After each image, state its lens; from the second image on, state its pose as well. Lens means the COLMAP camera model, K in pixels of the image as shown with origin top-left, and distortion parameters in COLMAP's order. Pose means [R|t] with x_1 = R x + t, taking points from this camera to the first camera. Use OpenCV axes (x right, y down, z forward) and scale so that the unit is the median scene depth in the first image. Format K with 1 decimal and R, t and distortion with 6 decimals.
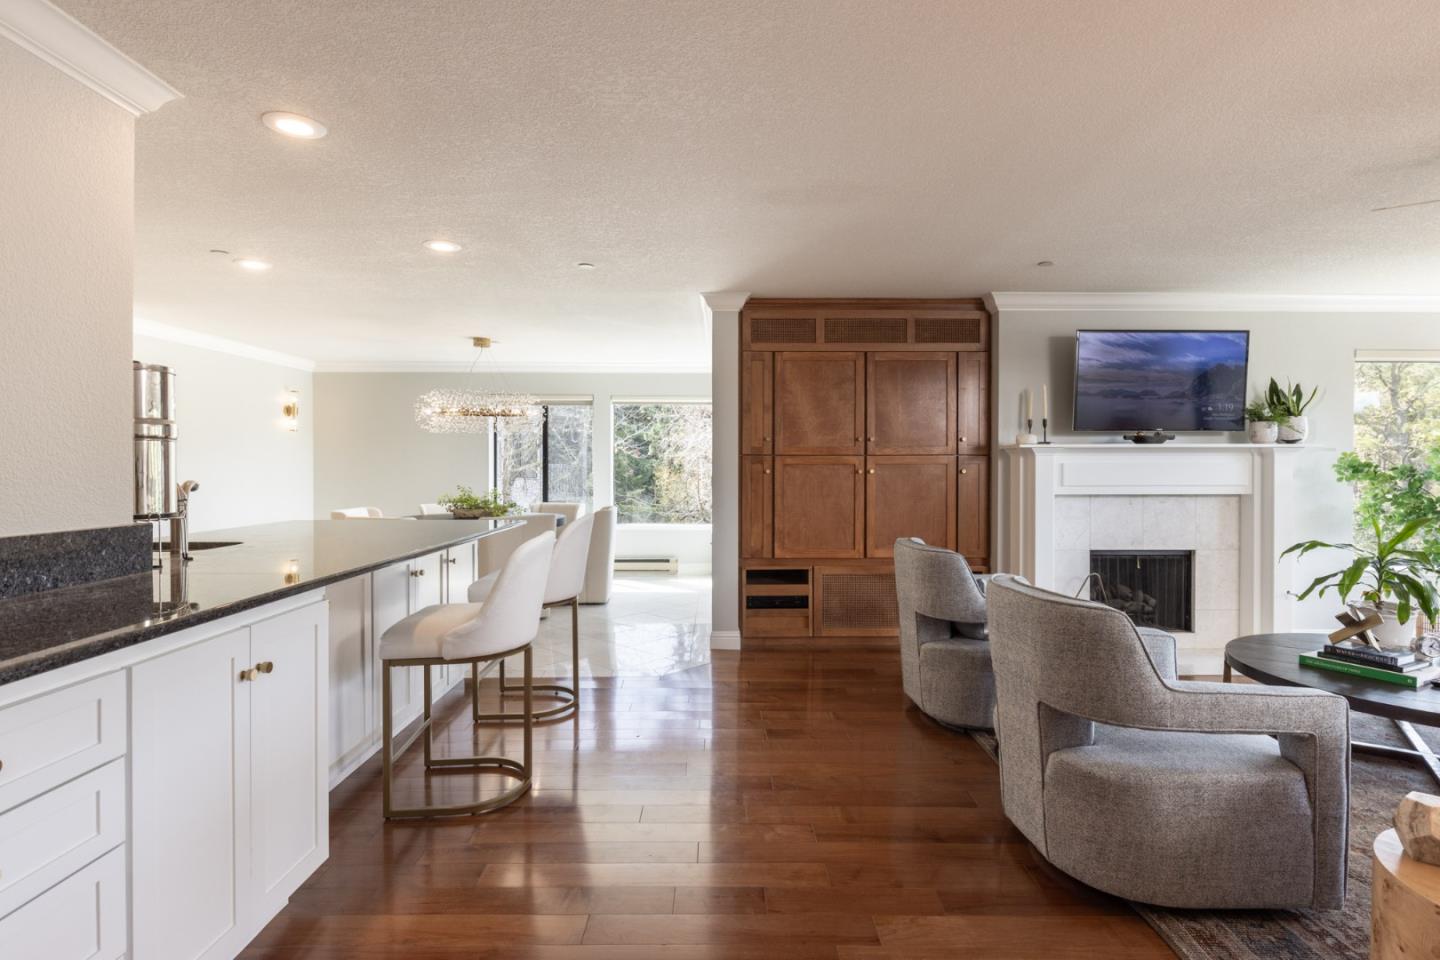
lens RADIAL K [[712.5, 0, 720.0], [0, 712.5, 480.0], [0, 0, 1]] dist [-0.000165, -0.000926]
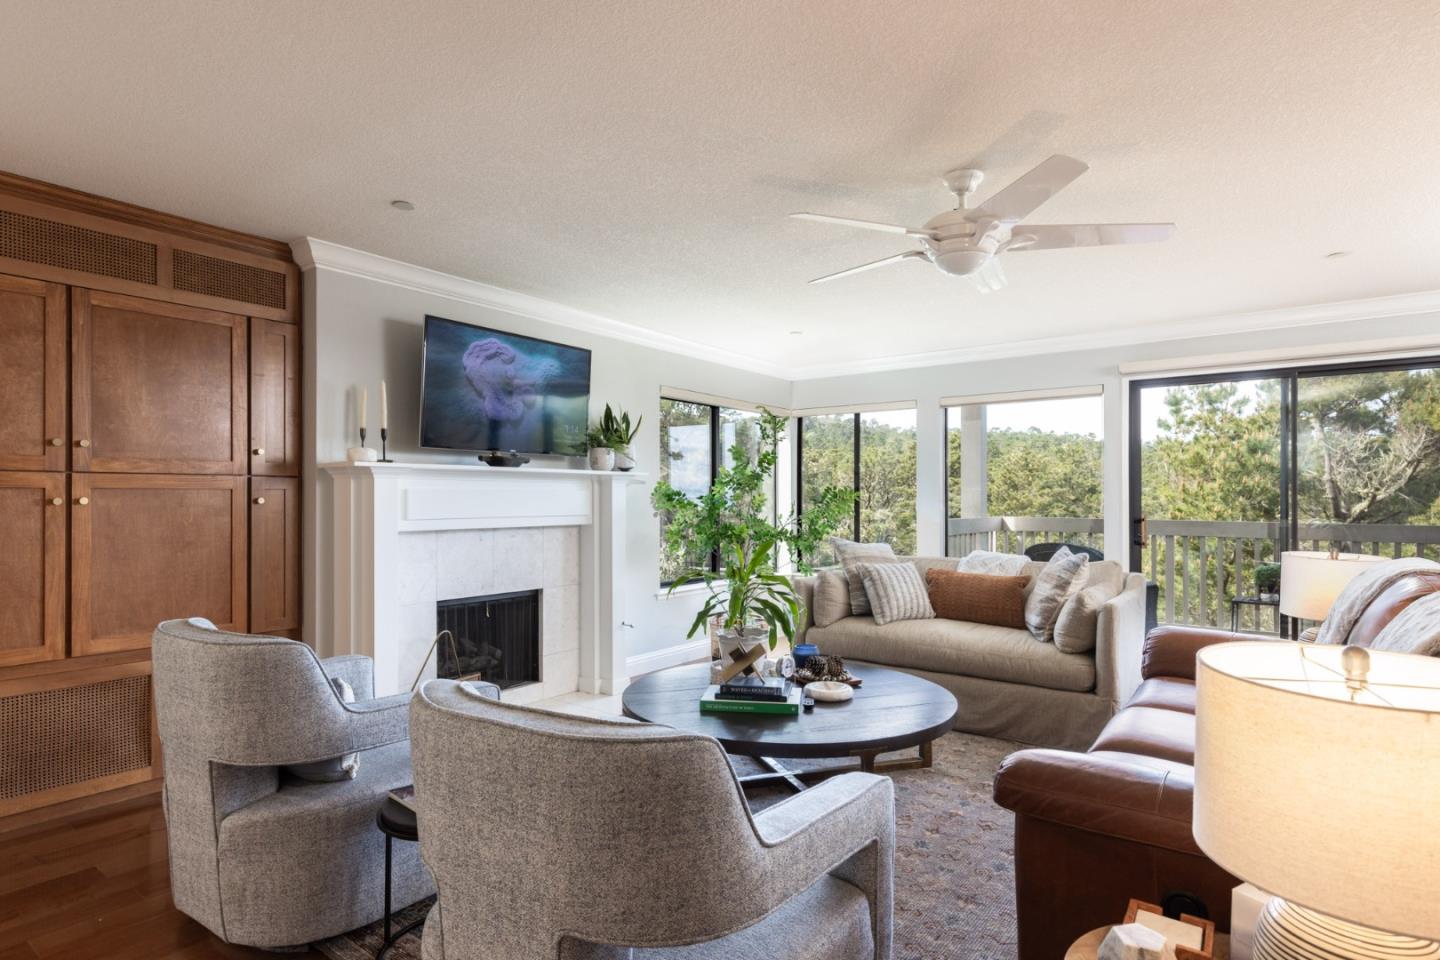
lens RADIAL K [[770.4, 0, 719.7], [0, 770.4, 496.1], [0, 0, 1]] dist [-0.000596, -0.000034]
pose [[0.600337, 0.003160, 0.799741, 0.030692], [0.015533, 0.999757, -0.015610, 0.001322], [-0.799596, 0.021794, 0.600142, 0.247823]]
